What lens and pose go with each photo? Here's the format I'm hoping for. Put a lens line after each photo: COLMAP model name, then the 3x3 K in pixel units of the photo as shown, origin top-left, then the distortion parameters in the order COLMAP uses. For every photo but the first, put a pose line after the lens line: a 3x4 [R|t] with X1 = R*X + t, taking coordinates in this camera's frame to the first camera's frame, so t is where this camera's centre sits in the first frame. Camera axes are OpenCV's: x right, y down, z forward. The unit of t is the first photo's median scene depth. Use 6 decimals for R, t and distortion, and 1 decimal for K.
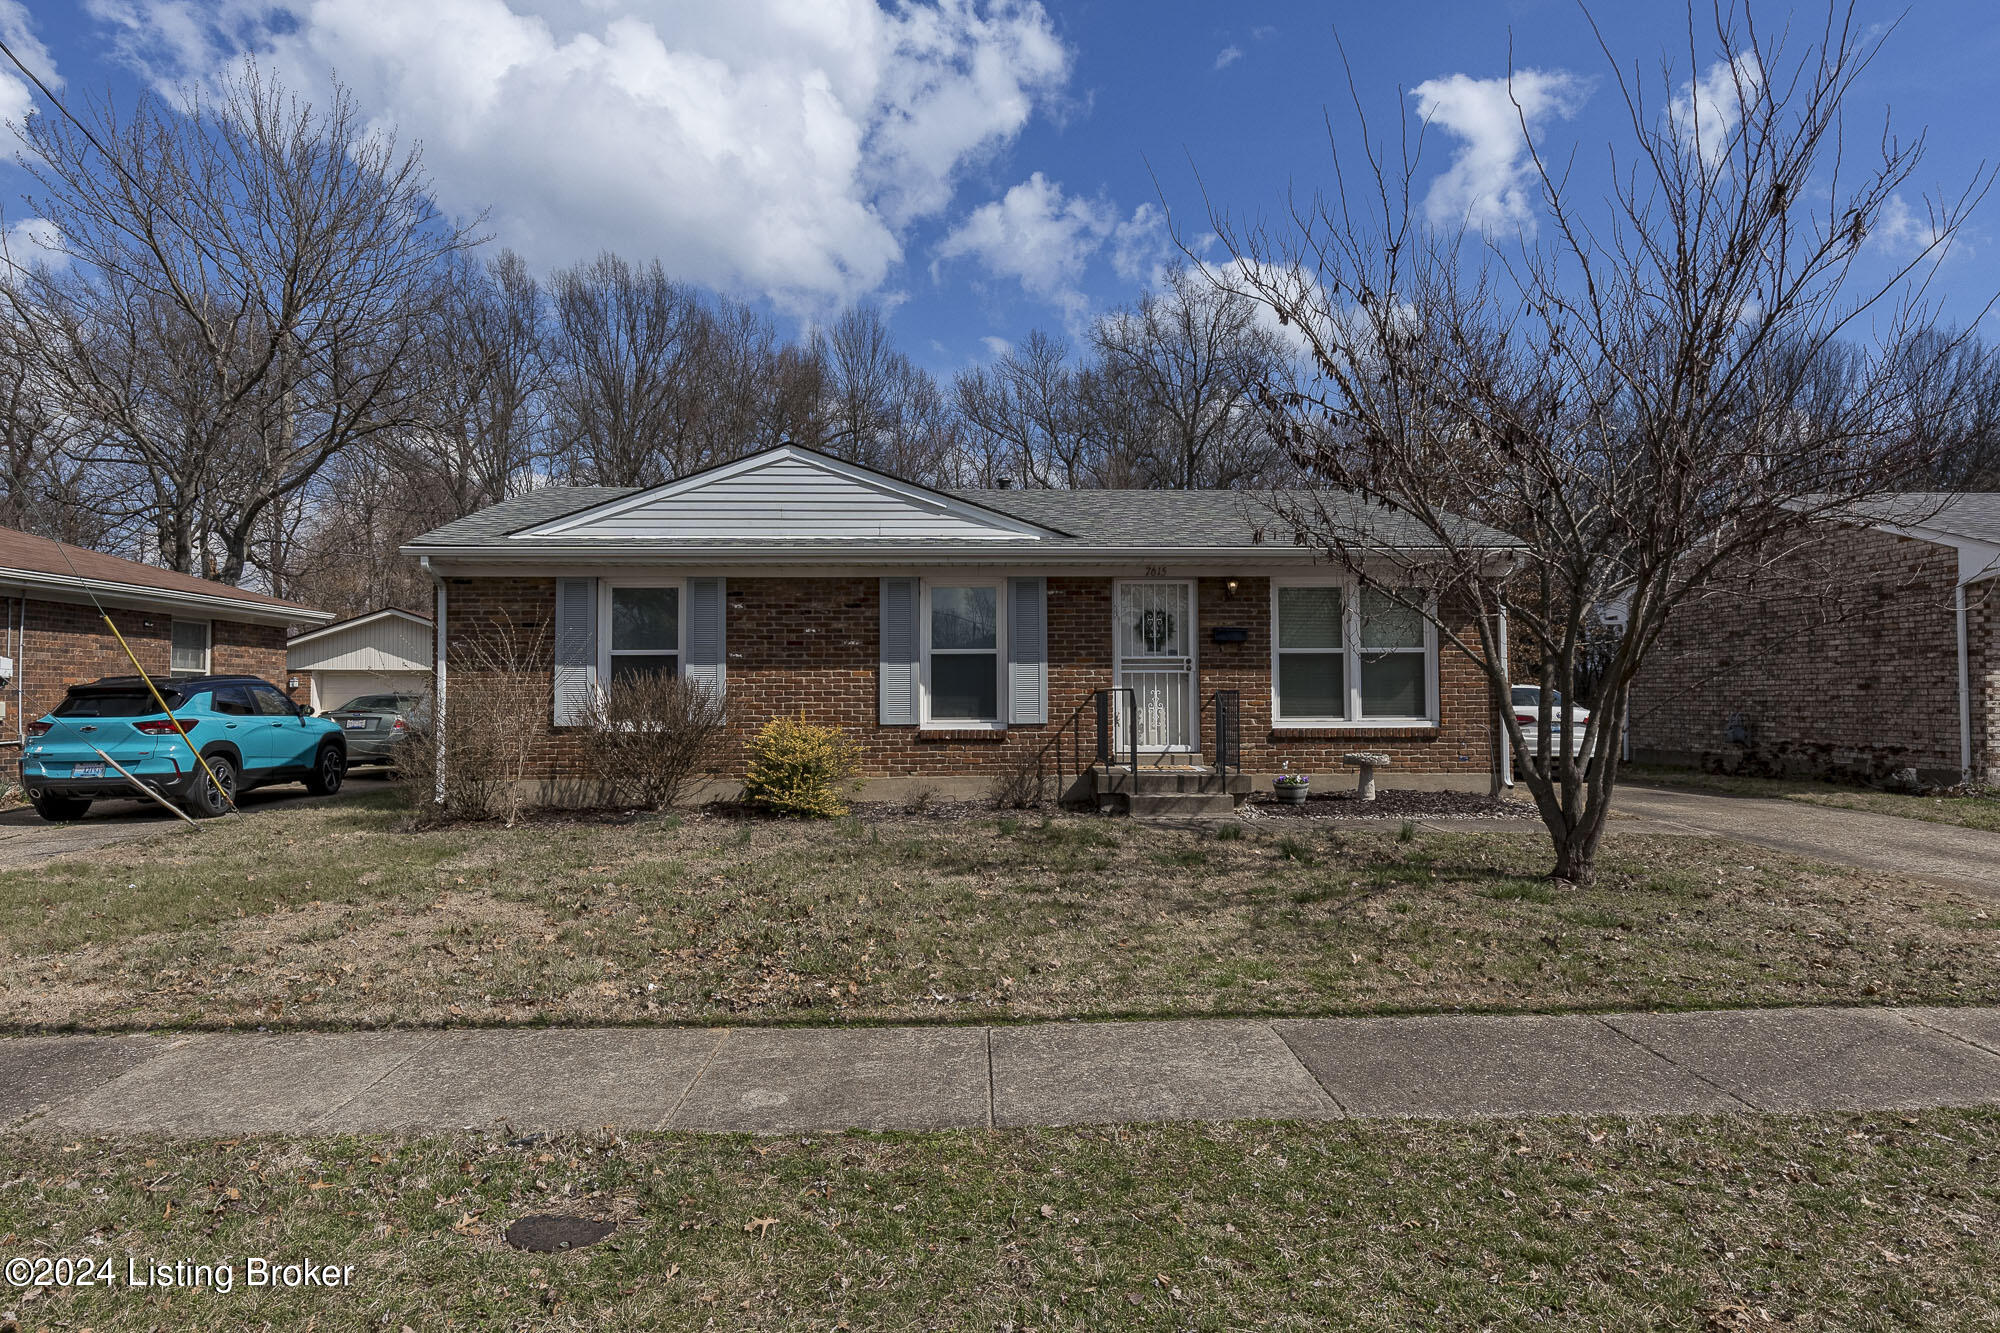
lens RADIAL K [[909.5, 0, 964.3], [0, 909.5, 664.4], [0, 0, 1]] dist [0.006223, 0.000377]
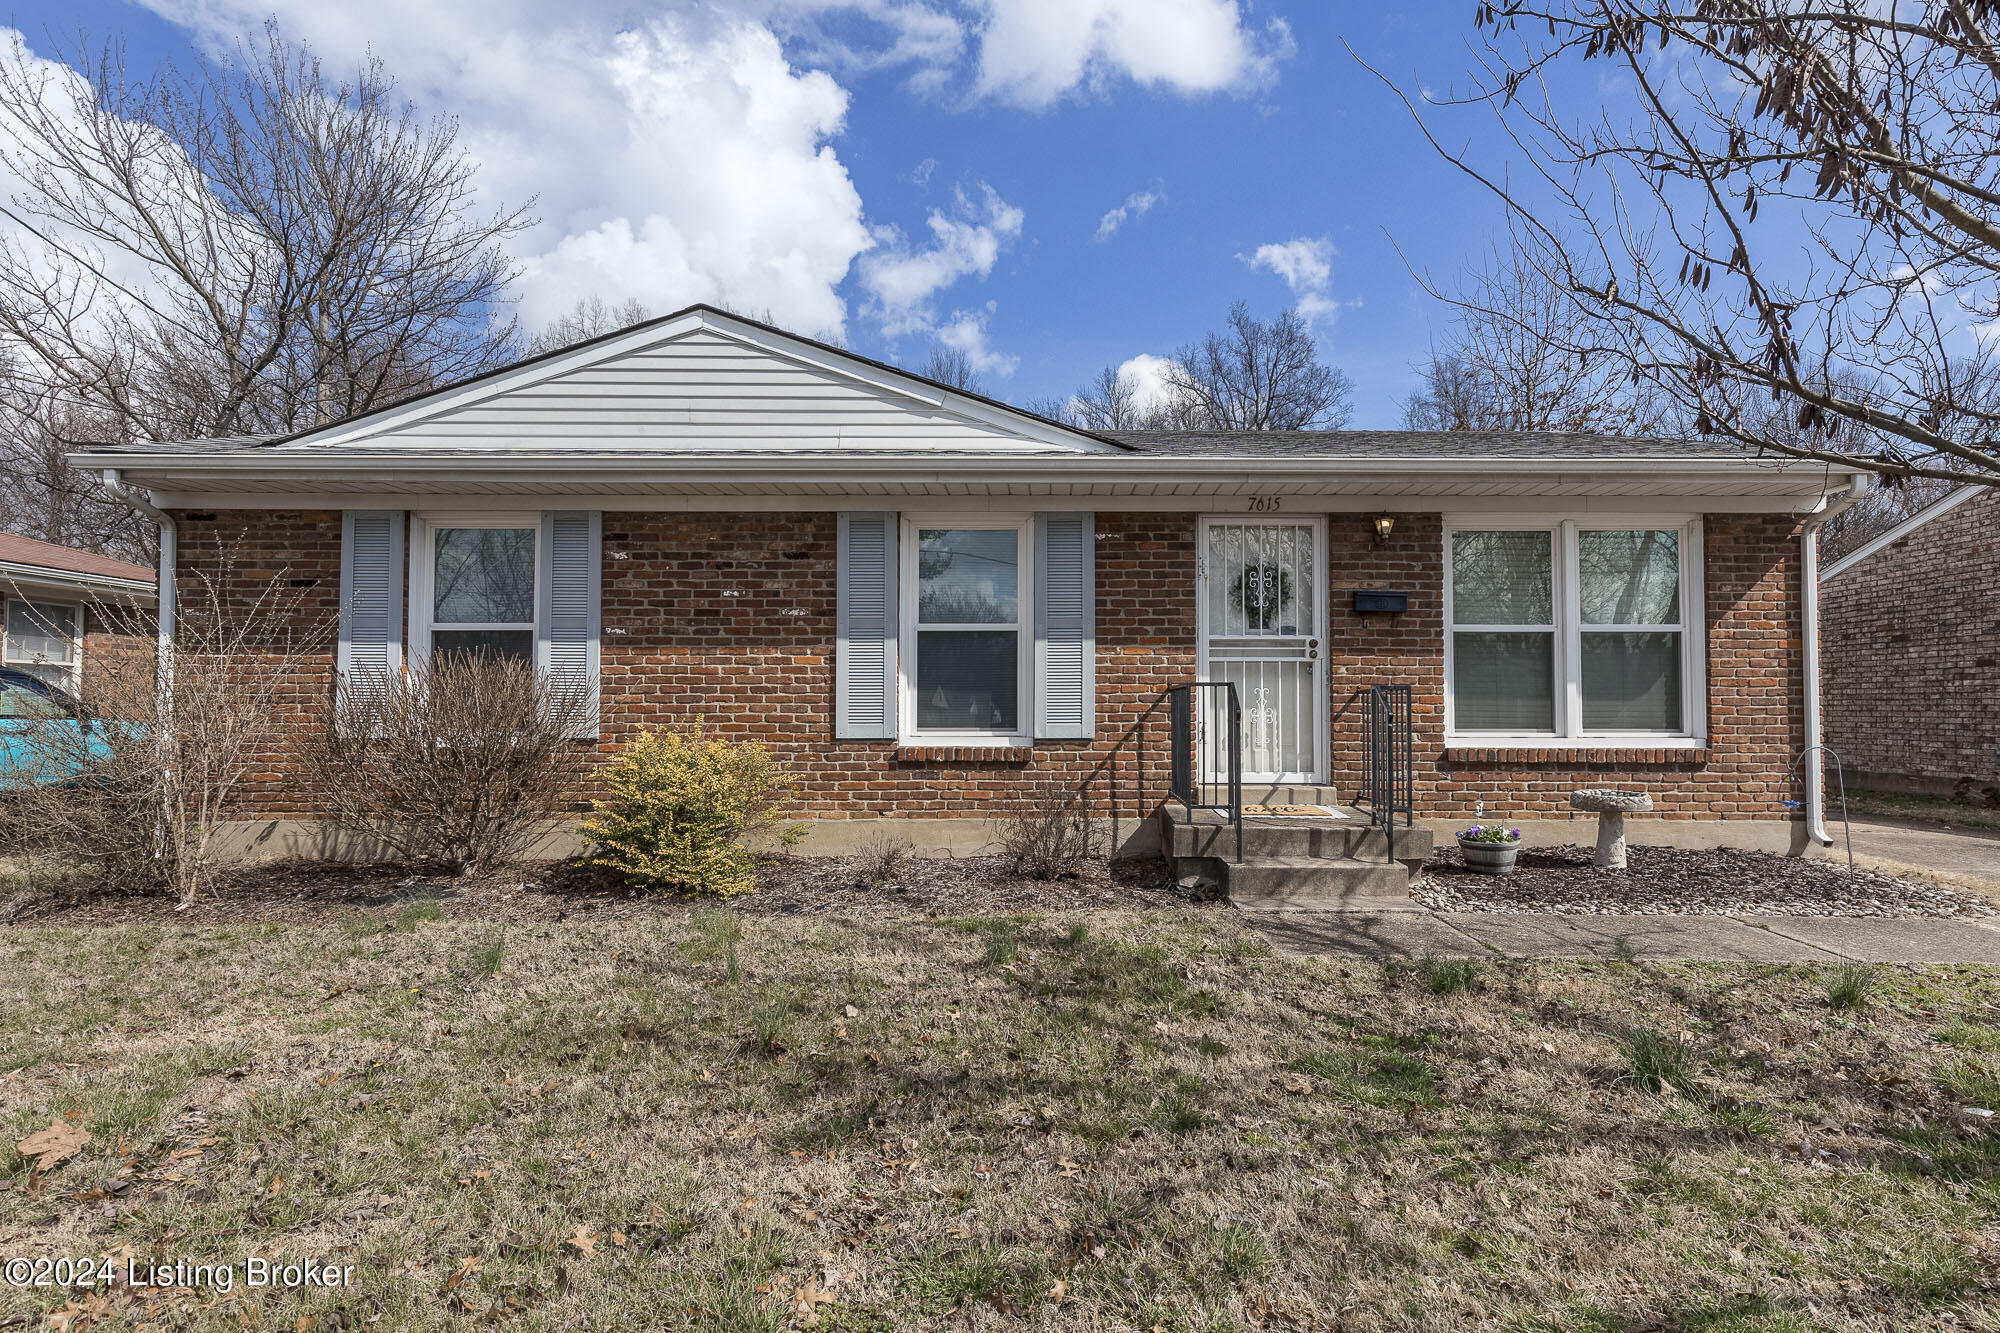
lens RADIAL K [[935.2, 0, 1012.8], [0, 935.2, 672.3], [0, 0, 1]] dist [0.010908, 0.000188]
pose [[0.999849, 0.004826, -0.016710, 0.044203], [-0.004798, 0.999987, 0.001695, 0.017155], [0.016718, -0.001615, 0.999859, 0.333132]]
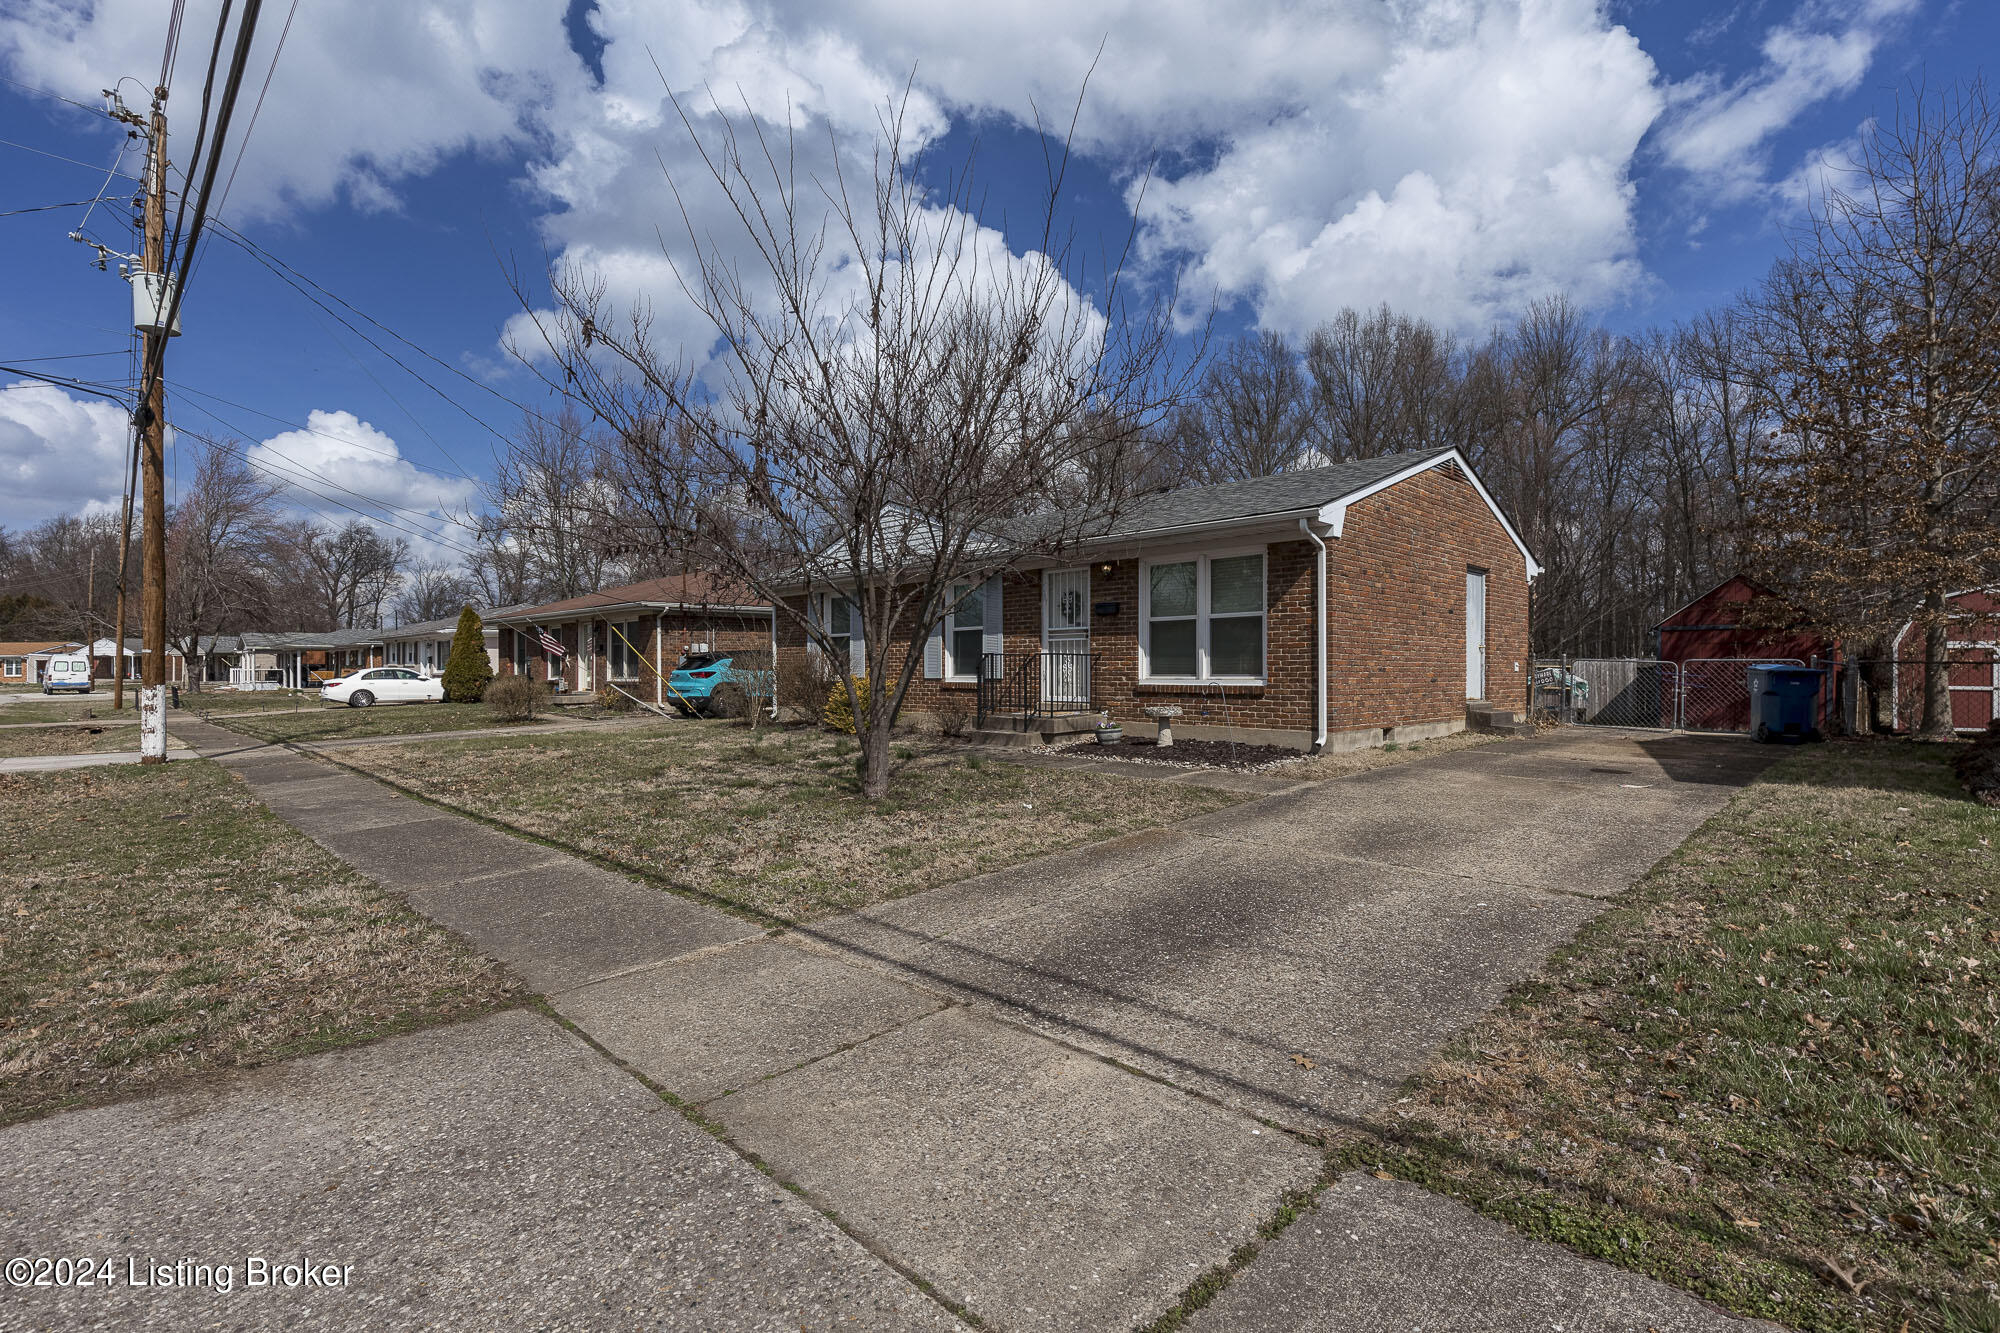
lens RADIAL K [[909.5, 0, 964.3], [0, 909.5, 664.4], [0, 0, 1]] dist [0.006223, 0.000377]
pose [[0.668565, -0.002633, -0.743649, 1.082944], [0.023596, 0.999565, 0.017675, 0.017117], [0.743279, -0.029364, 0.668337, 0.026831]]
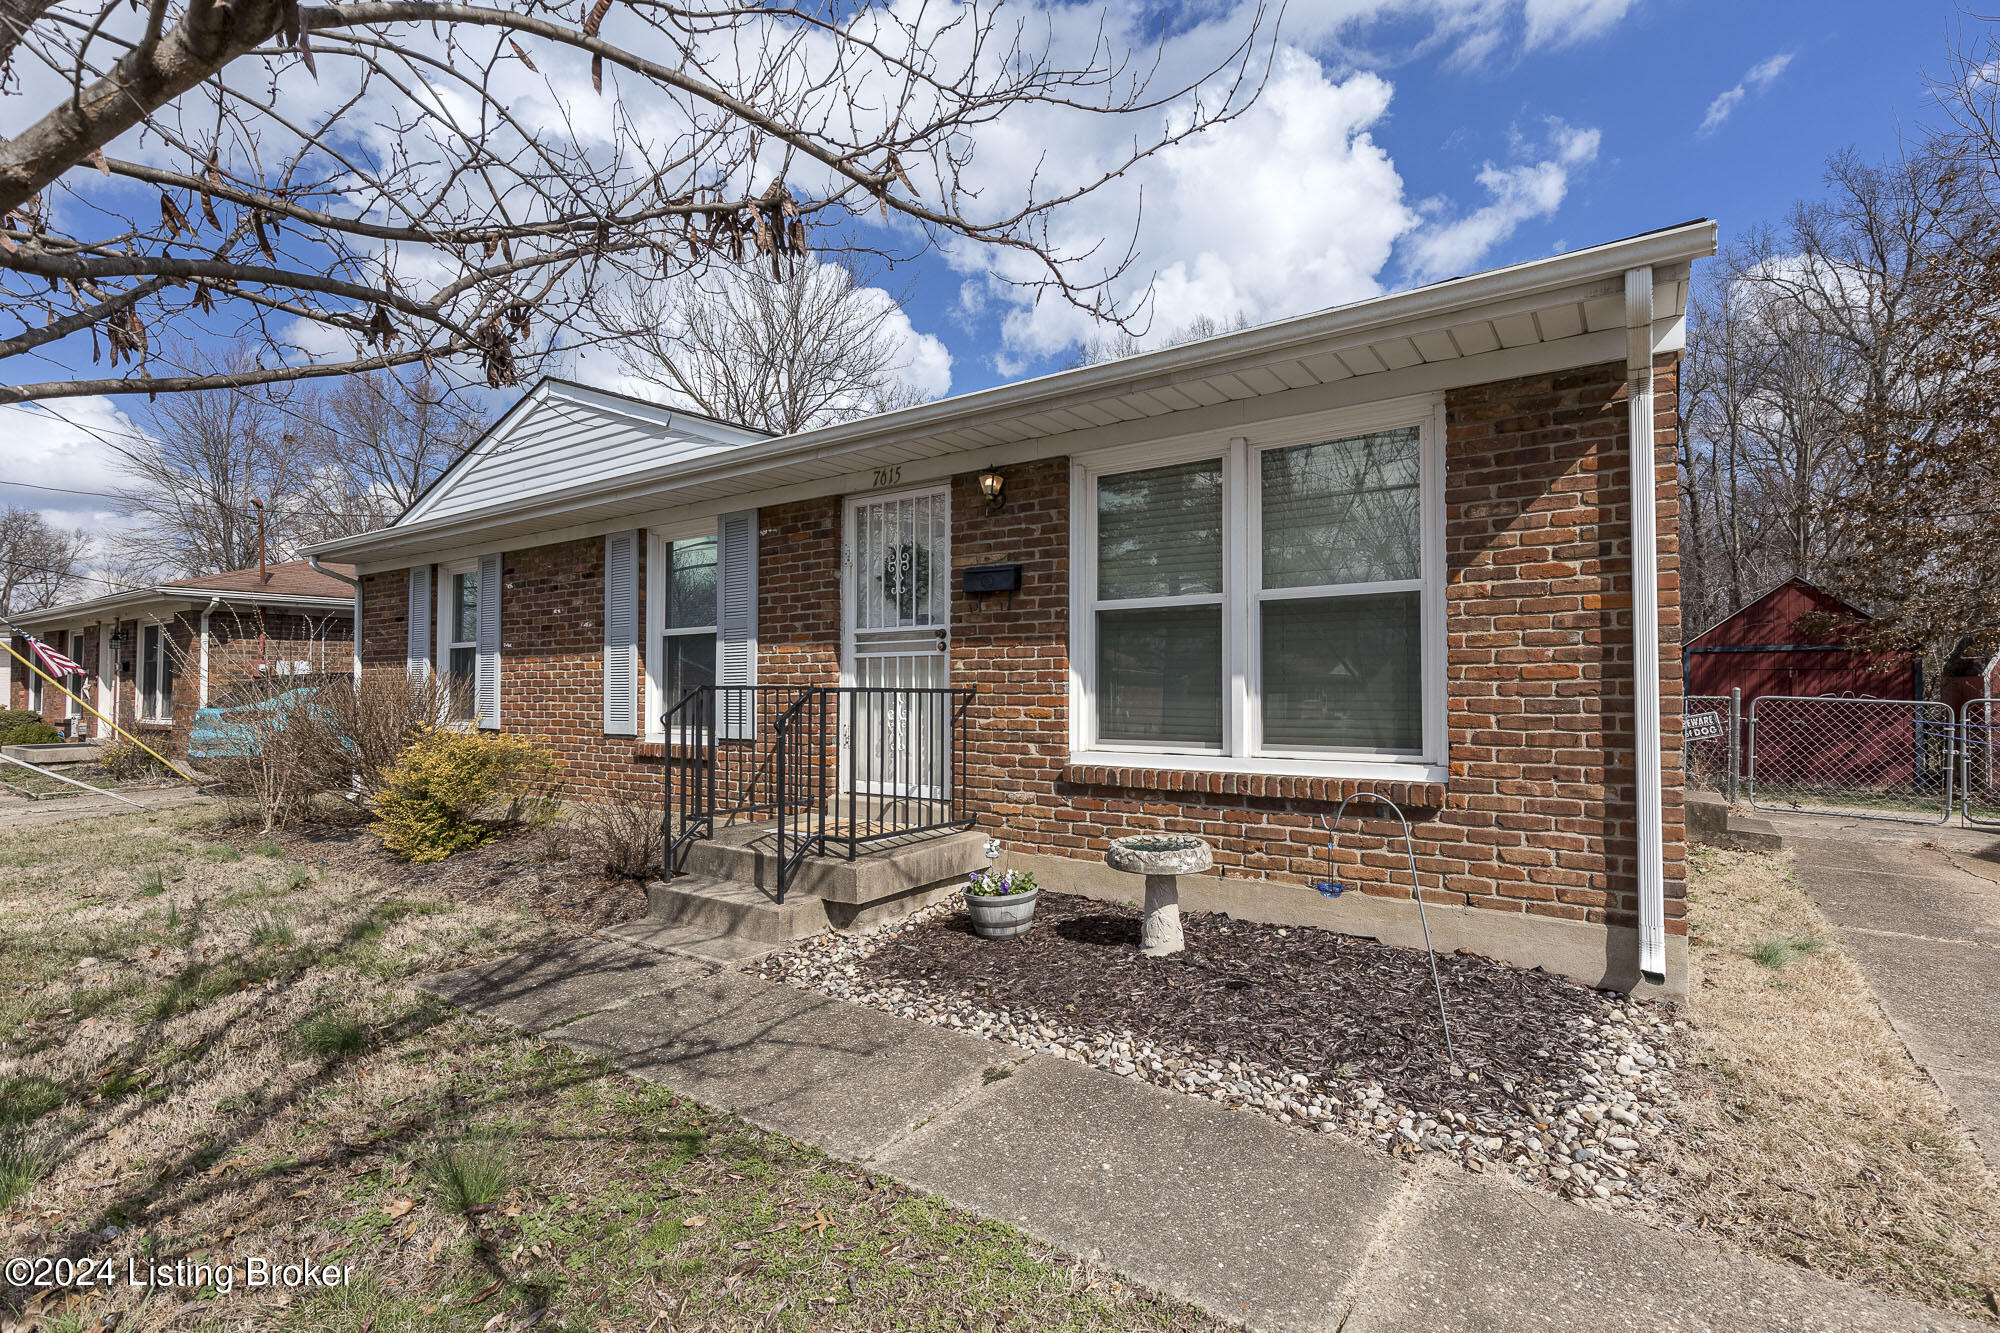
lens RADIAL K [[877.0, 0, 1022.2], [0, 877.0, 664.6], [0, 0, 1]] dist [0.022136, -0.012889]
pose [[0.826128, -0.015204, -0.563278, 0.587047], [0.018822, 0.999823, 0.000617, 0.015766], [0.563169, -0.011111, 0.826267, 0.598129]]
